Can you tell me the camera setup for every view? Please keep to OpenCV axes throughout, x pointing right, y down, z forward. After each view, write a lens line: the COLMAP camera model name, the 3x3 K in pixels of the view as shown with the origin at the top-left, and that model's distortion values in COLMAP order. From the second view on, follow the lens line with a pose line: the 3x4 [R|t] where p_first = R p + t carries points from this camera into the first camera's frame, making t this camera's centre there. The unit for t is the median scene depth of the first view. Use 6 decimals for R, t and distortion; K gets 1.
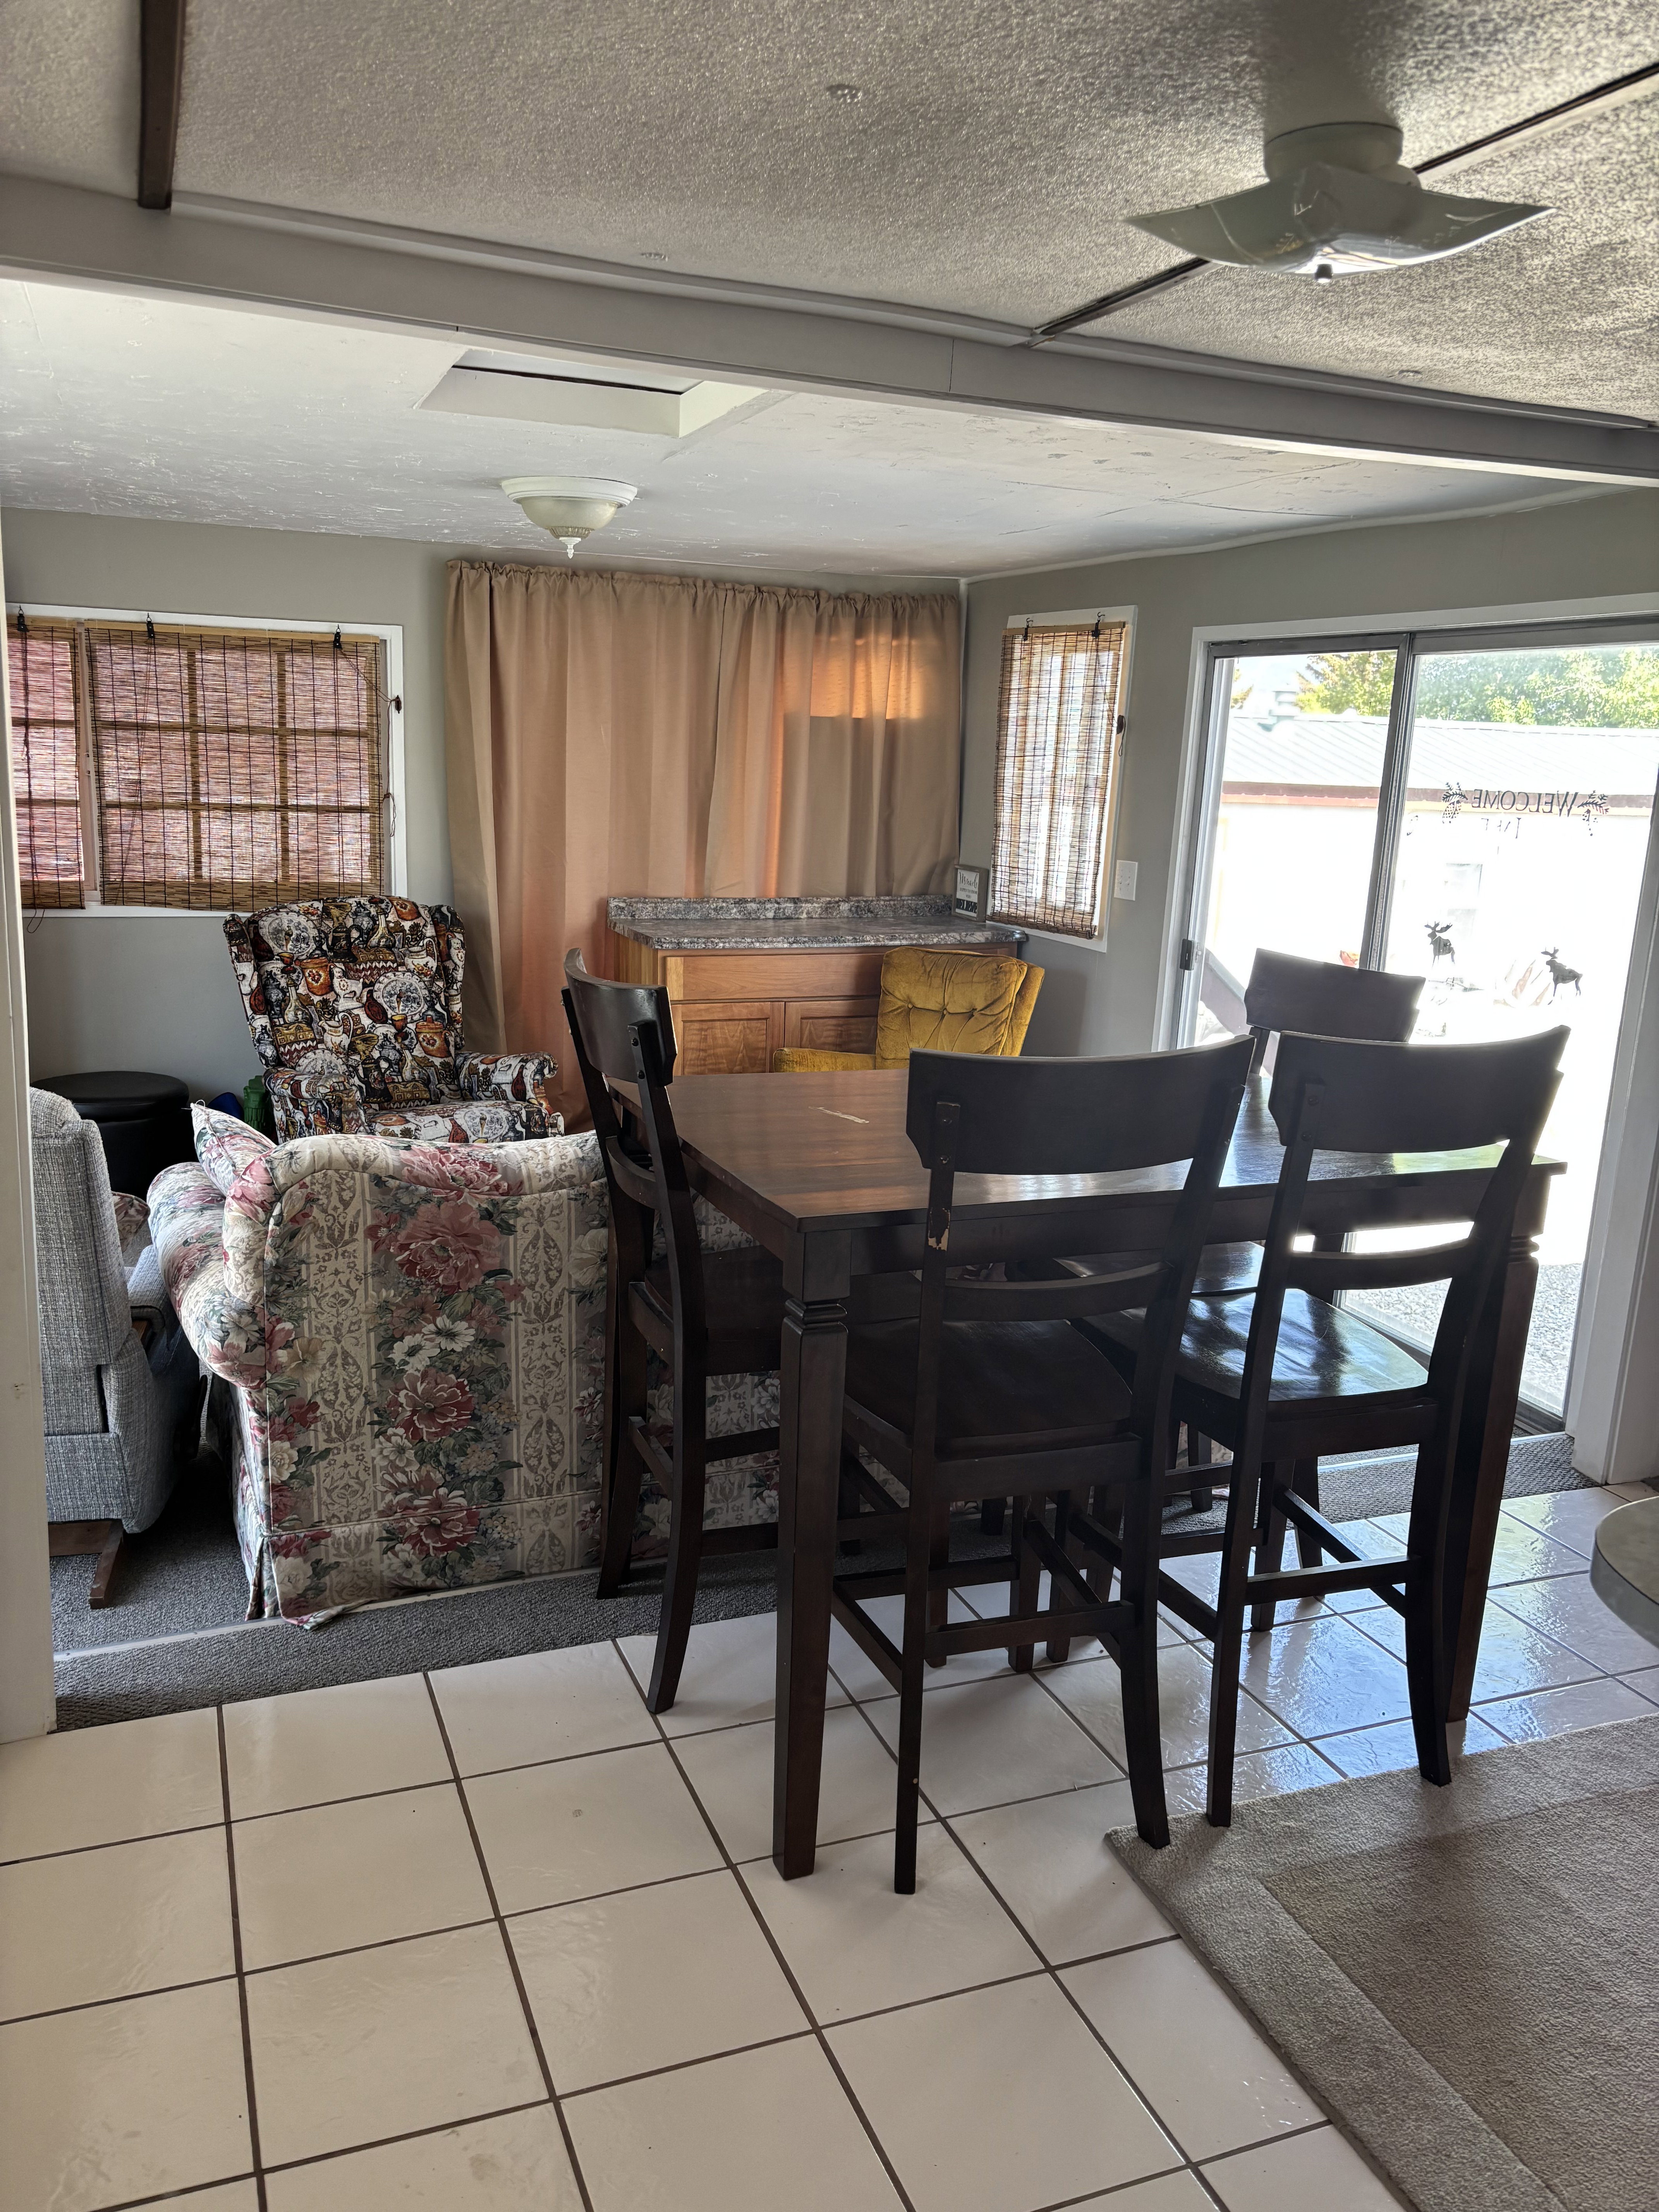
lens RADIAL K [[1693.6, 0, 829.5], [0, 1693.6, 1106.0], [0, 0, 1]] dist [0.071205, -0.087169]
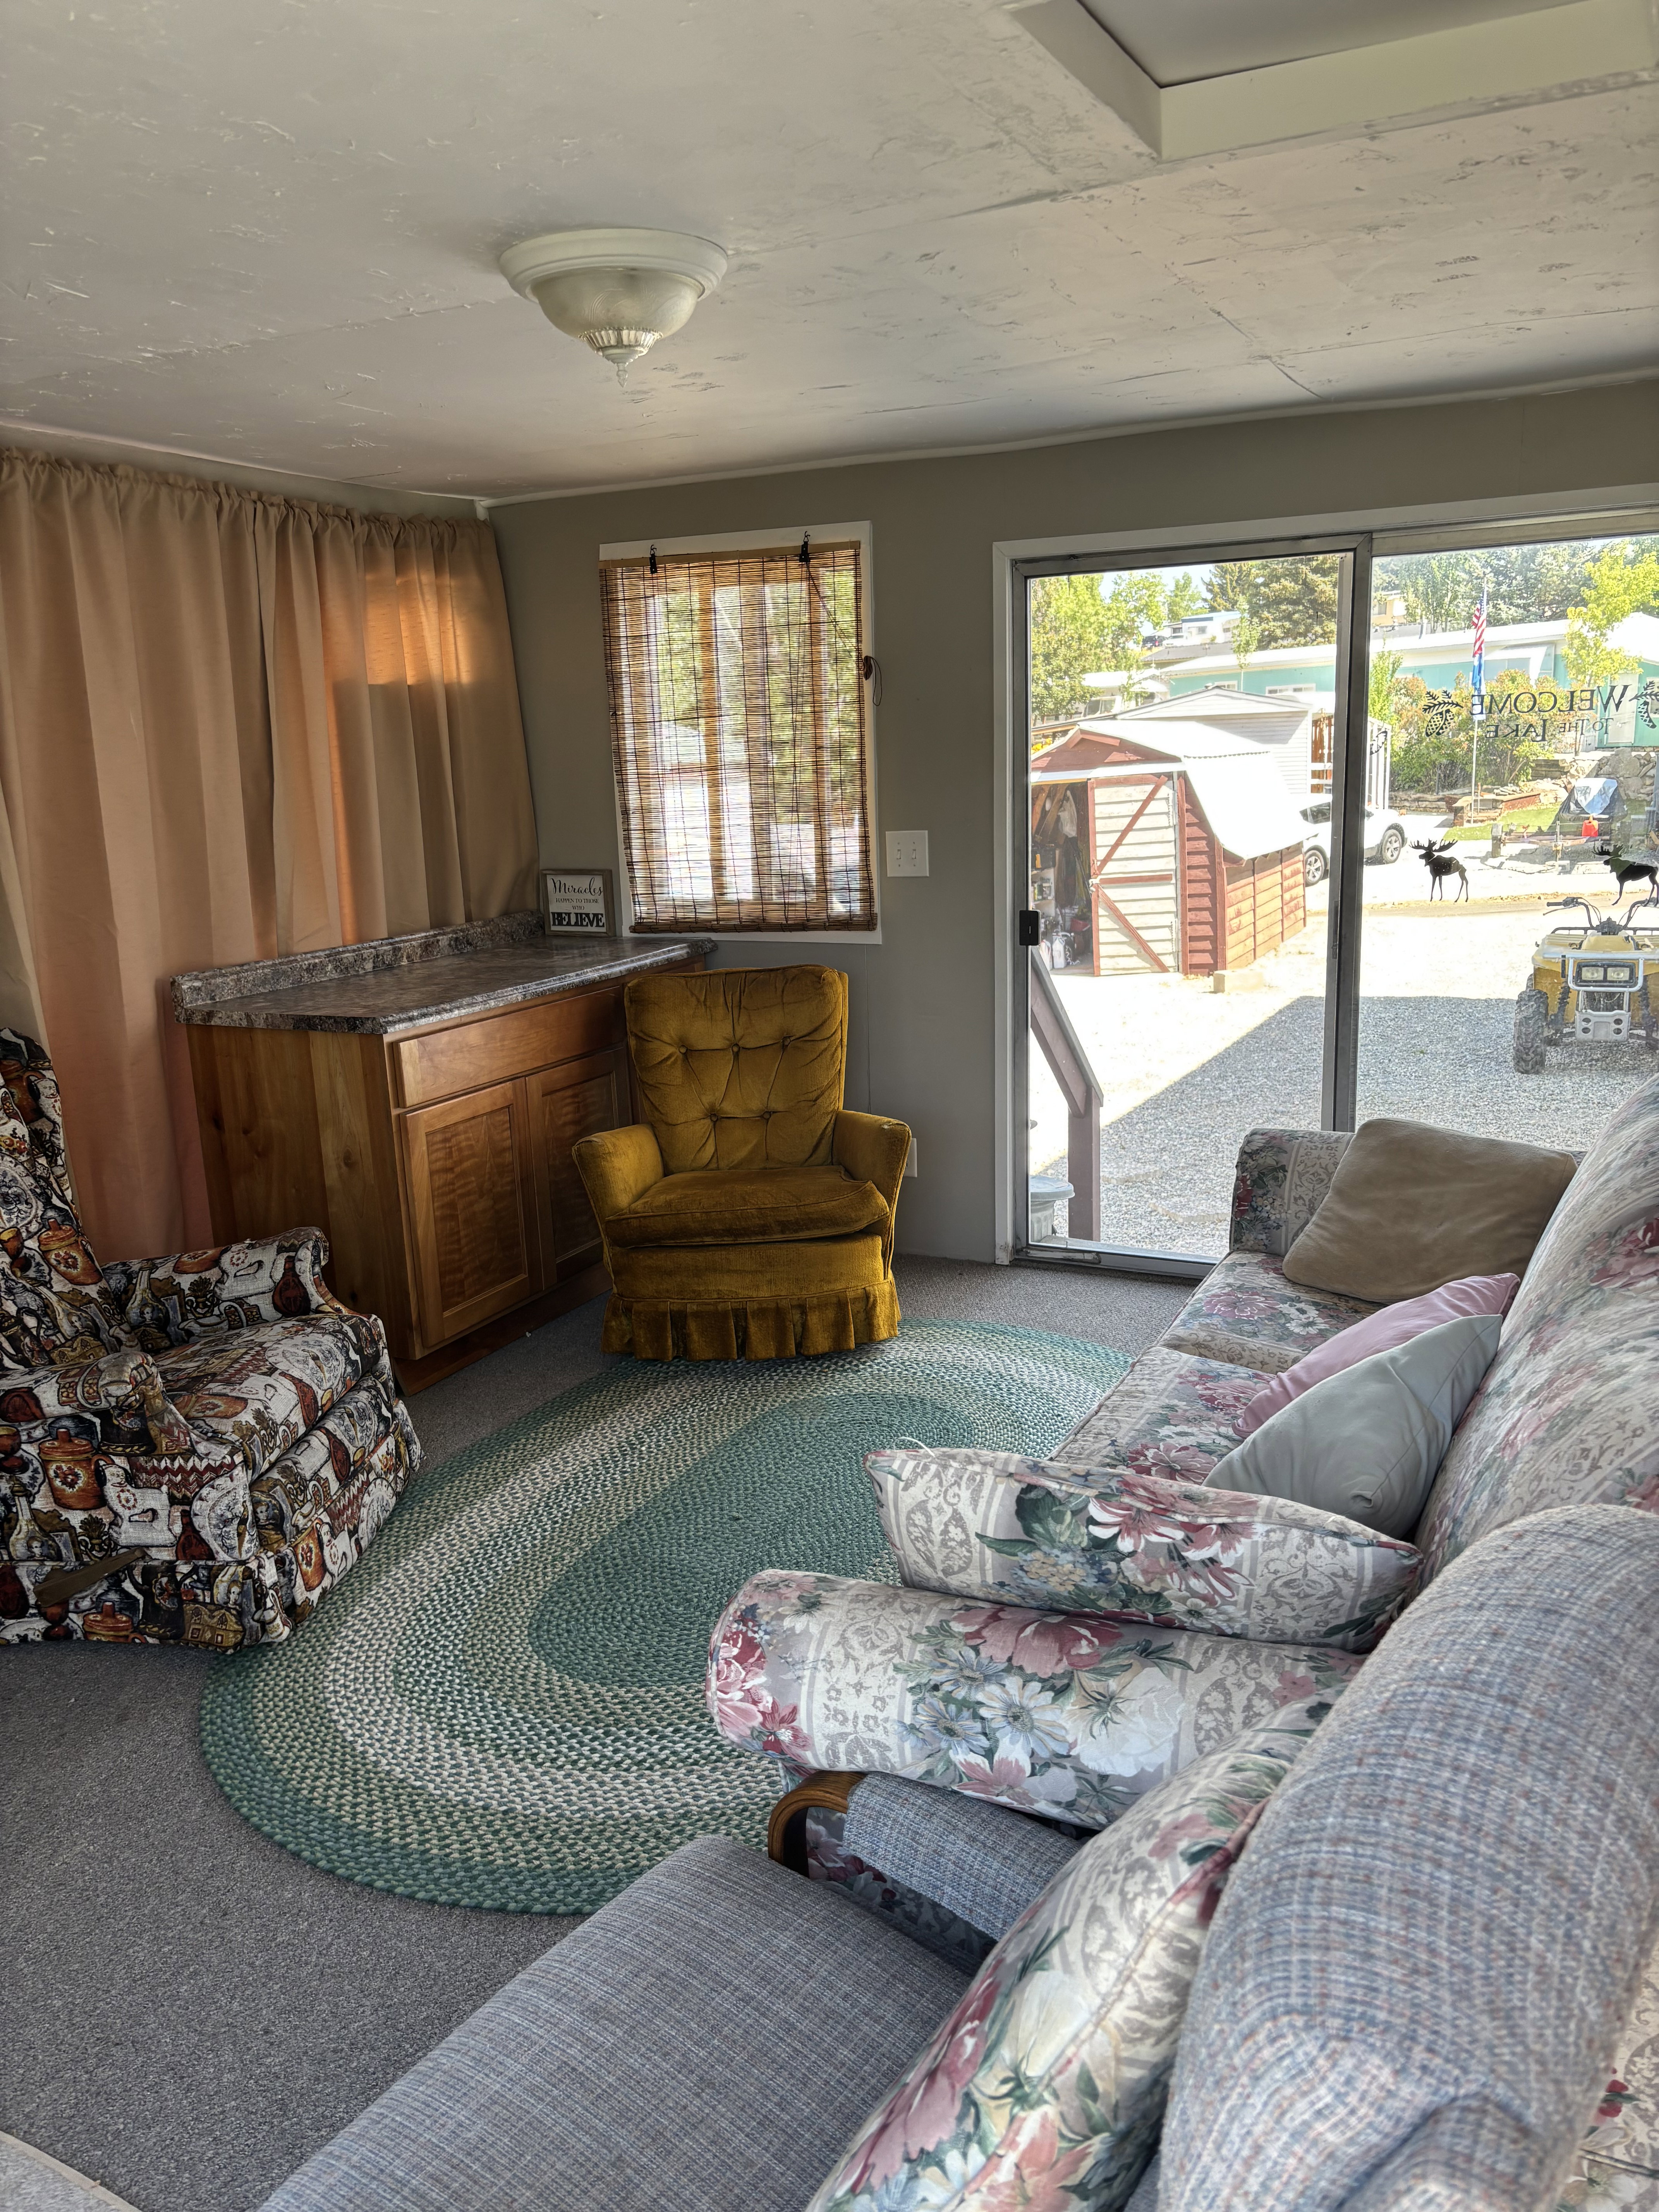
lens RADIAL K [[1680.3, 0, 840.1], [0, 1680.3, 1102.7], [0, 0, 1]] dist [0.020283, 0.001683]
pose [[0.748063, -0.203979, 0.631502, -0.415497], [0.204217, 0.976170, 0.073397, -0.084383], [-0.631425, 0.074058, 0.771892, 0.414869]]
